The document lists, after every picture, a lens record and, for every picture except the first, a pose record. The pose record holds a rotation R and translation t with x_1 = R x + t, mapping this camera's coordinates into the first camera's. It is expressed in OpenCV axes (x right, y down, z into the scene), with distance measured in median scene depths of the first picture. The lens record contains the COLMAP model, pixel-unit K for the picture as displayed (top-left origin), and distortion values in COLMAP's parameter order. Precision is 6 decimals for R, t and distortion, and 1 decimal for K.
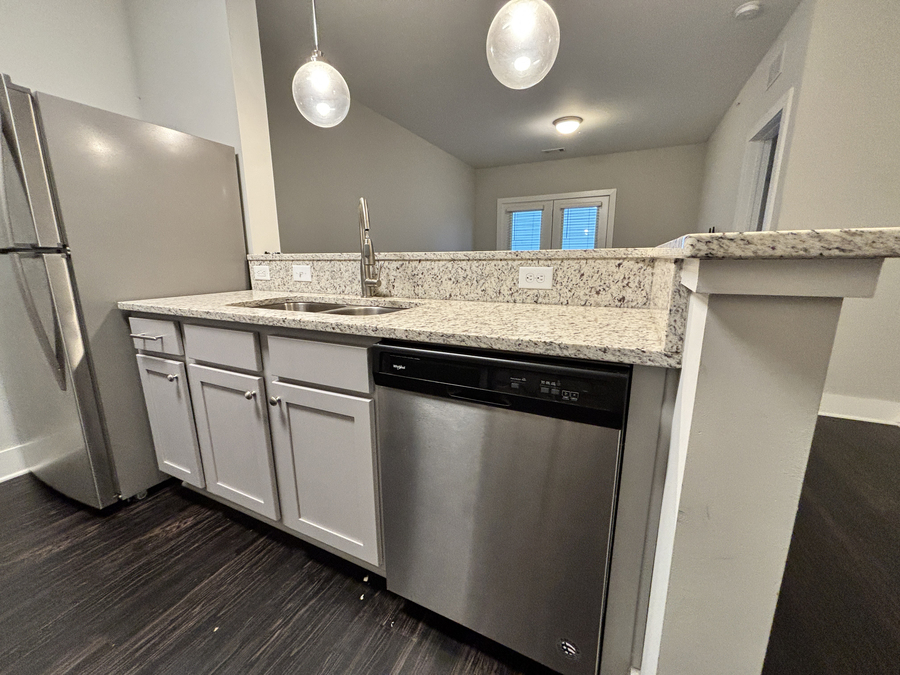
lens RADIAL K [[362.0, 0, 450.0], [0, 362.0, 337.5], [0, 0, 1]] dist [0.014659, -0.006596]
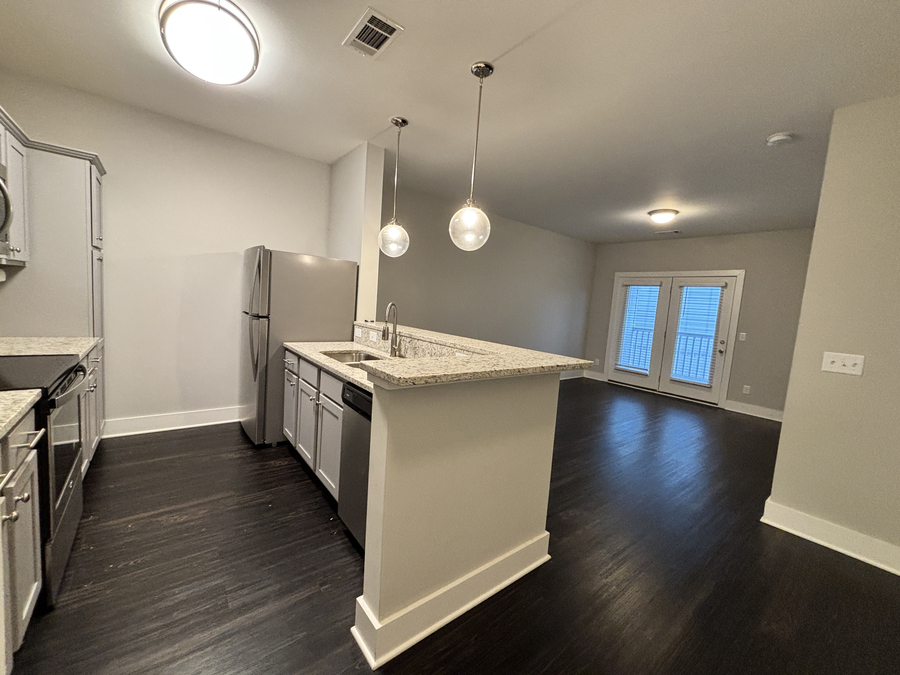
lens RADIAL K [[368.9, 0, 450.0], [0, 368.9, 337.5], [0, 0, 1]] dist [-0.003015, -0.000332]
pose [[0.895055, 0.114830, -0.430918, 0.727775], [-0.171389, 0.980644, -0.094670, -0.083264], [0.411706, 0.158590, 0.897411, -0.419997]]
